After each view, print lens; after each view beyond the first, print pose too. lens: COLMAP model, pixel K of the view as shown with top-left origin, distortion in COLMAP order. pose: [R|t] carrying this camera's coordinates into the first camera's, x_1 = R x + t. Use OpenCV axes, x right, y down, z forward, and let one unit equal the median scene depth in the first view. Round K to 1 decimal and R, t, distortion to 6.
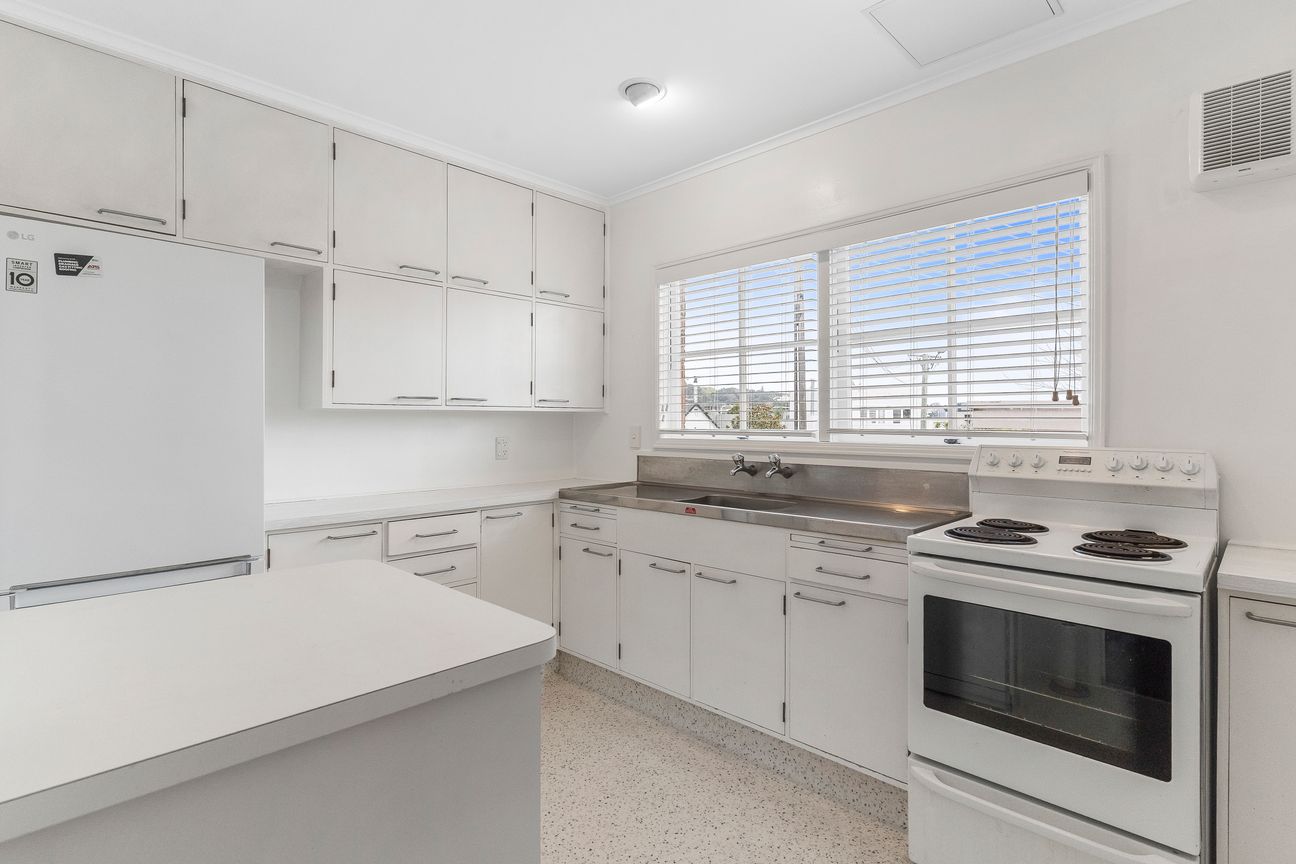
lens RADIAL K [[629.6, 0, 647.9], [0, 629.6, 417.1], [0, 0, 1]] dist [0.000638, -0.000721]
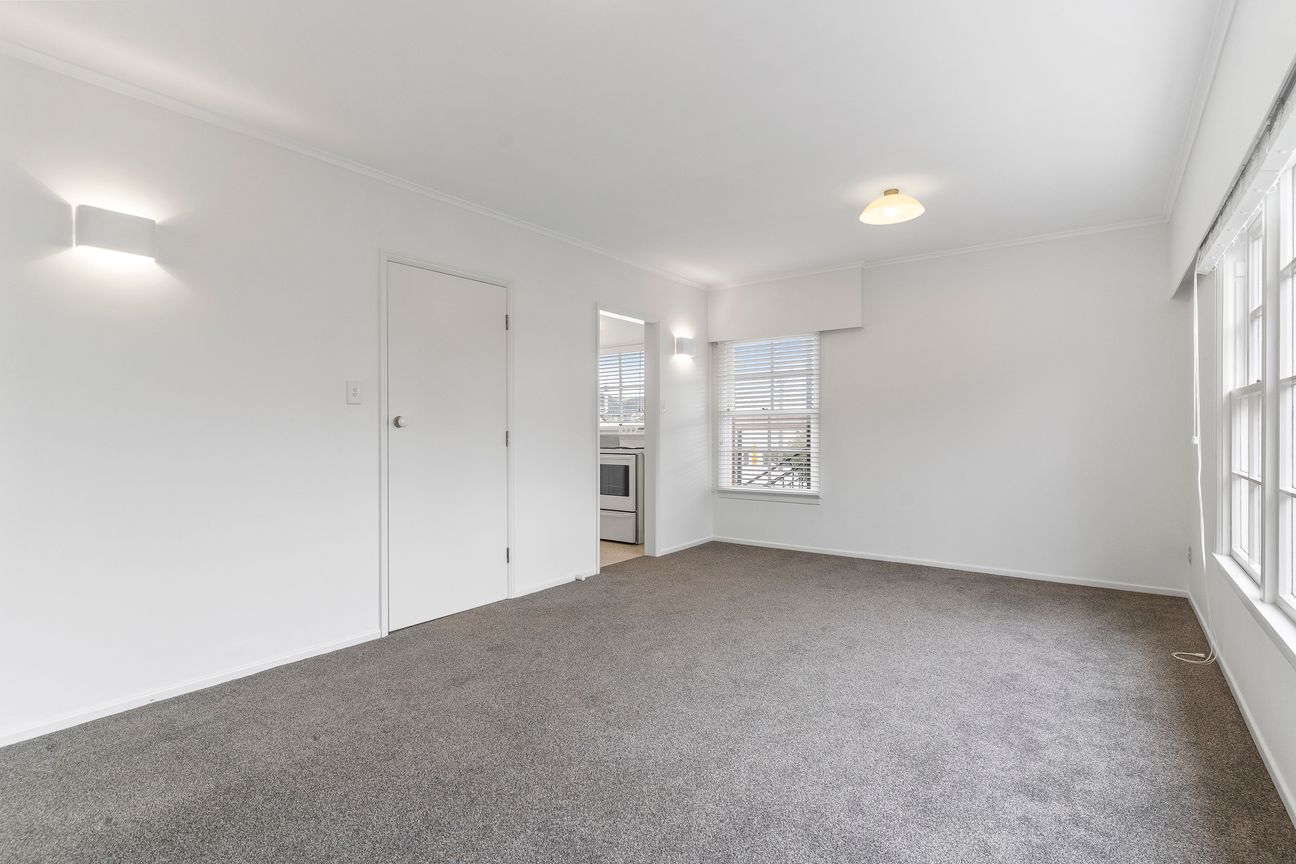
lens RADIAL K [[620.5, 0, 648.0], [0, 620.5, 432.0], [0, 0, 1]] dist [-0.002232, -0.000273]
pose [[0.990488, -0.003284, 0.137558, 0.195668], [0.001690, 0.999930, 0.011708, 0.036325], [-0.137587, -0.011365, 0.990425, -1.864117]]
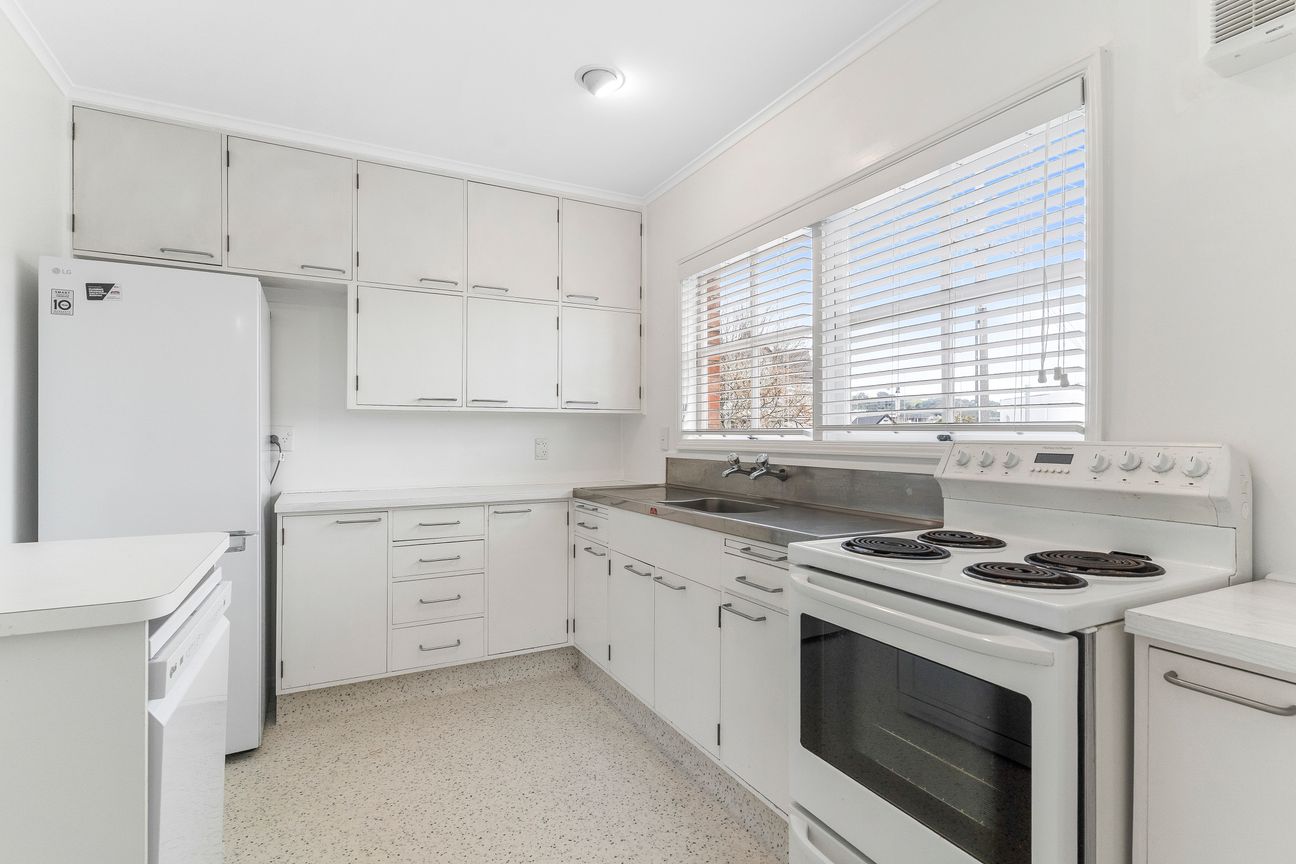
lens RADIAL K [[620.5, 0, 648.0], [0, 620.5, 432.0], [0, 0, 1]] dist [-0.002232, -0.000273]
pose [[0.951302, -0.001416, -0.308258, 0.347714], [0.002195, 0.999995, 0.002180, 0.026765], [0.308254, -0.002751, 0.951300, 0.105014]]
